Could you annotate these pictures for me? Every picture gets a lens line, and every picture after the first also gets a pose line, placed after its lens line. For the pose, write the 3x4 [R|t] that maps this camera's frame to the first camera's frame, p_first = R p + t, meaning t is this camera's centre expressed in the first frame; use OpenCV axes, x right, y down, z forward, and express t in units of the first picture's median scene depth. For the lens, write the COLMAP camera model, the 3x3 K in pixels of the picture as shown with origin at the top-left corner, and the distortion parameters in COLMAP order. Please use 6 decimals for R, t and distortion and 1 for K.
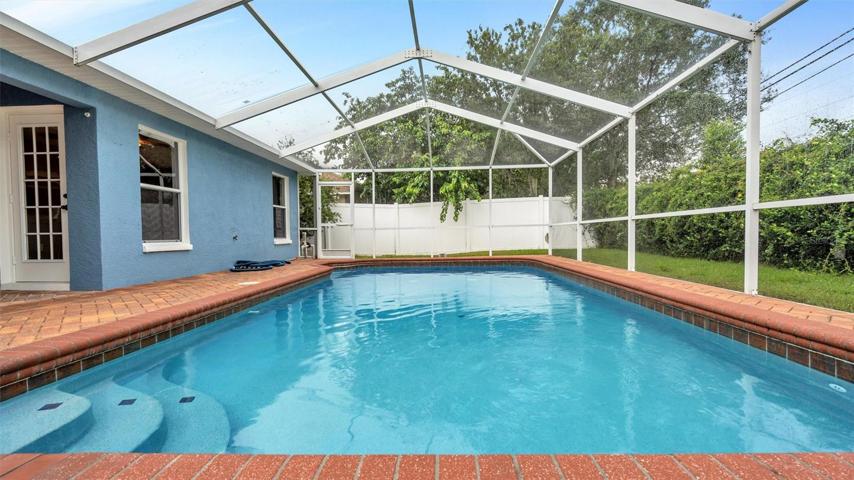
lens RADIAL K [[376.3, 0, 425.6], [0, 376.3, 245.6], [0, 0, 1]] dist [0.001998, -0.001486]
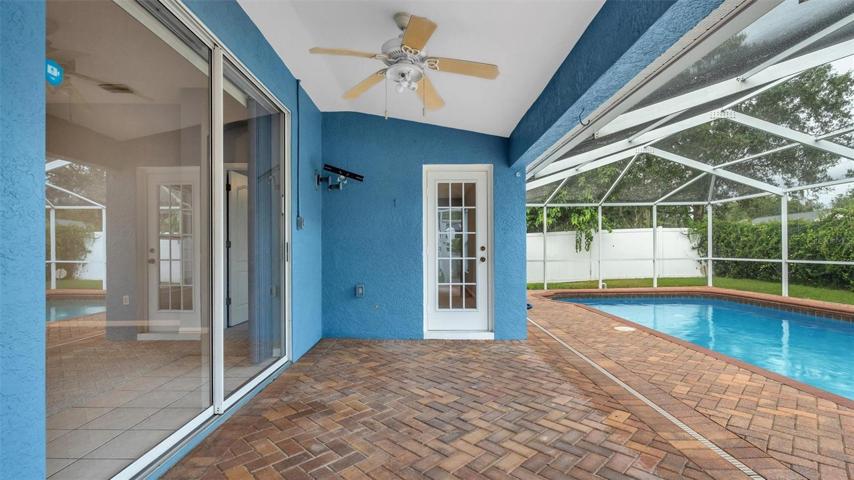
lens RADIAL K [[376.3, 0, 420.2], [0, 376.3, 249.1], [0, 0, 1]] dist [0.001998, -0.001486]
pose [[0.997843, 0.006347, 0.065342, -0.934451], [-0.004358, 0.999524, -0.030542, -0.075588], [-0.065504, 0.030191, 0.997395, -0.029284]]
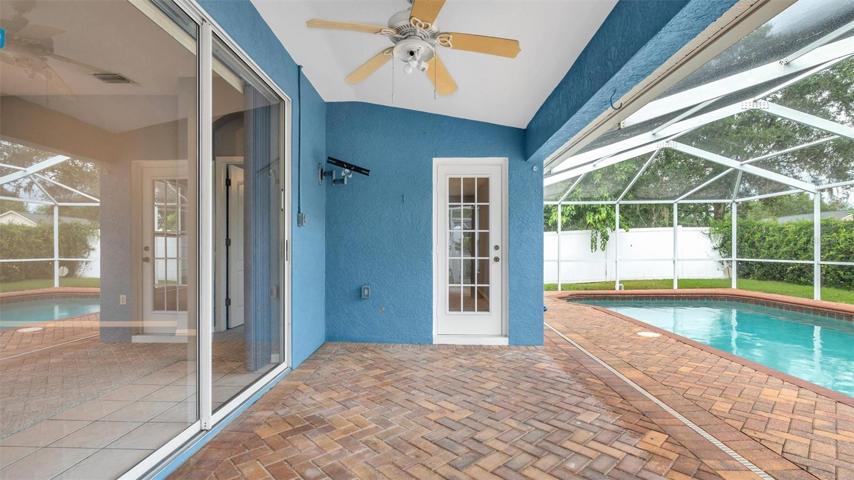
lens RADIAL K [[376.3, 0, 418.6], [0, 376.3, 248.0], [0, 0, 1]] dist [0.001998, -0.001486]
pose [[0.999259, 0.010640, 0.036987, -0.932239], [-0.009512, 0.999488, -0.030540, -0.076976], [-0.037293, 0.030165, 0.998849, 0.017587]]
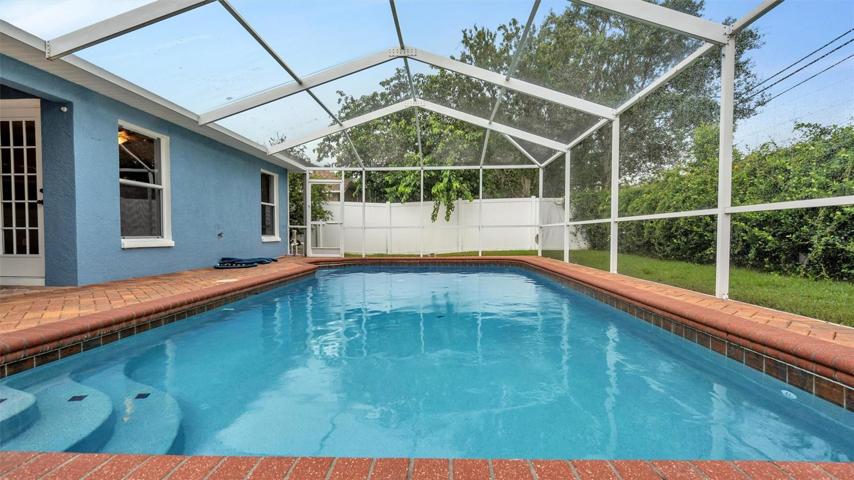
lens RADIAL K [[376.3, 0, 425.8], [0, 376.3, 246.1], [0, 0, 1]] dist [0.001998, -0.001486]
pose [[0.999914, 0.013022, 0.001792, 0.045748], [-0.013028, 0.999910, 0.003055, -0.001210], [-0.001752, -0.003079, 0.999994, 0.002079]]
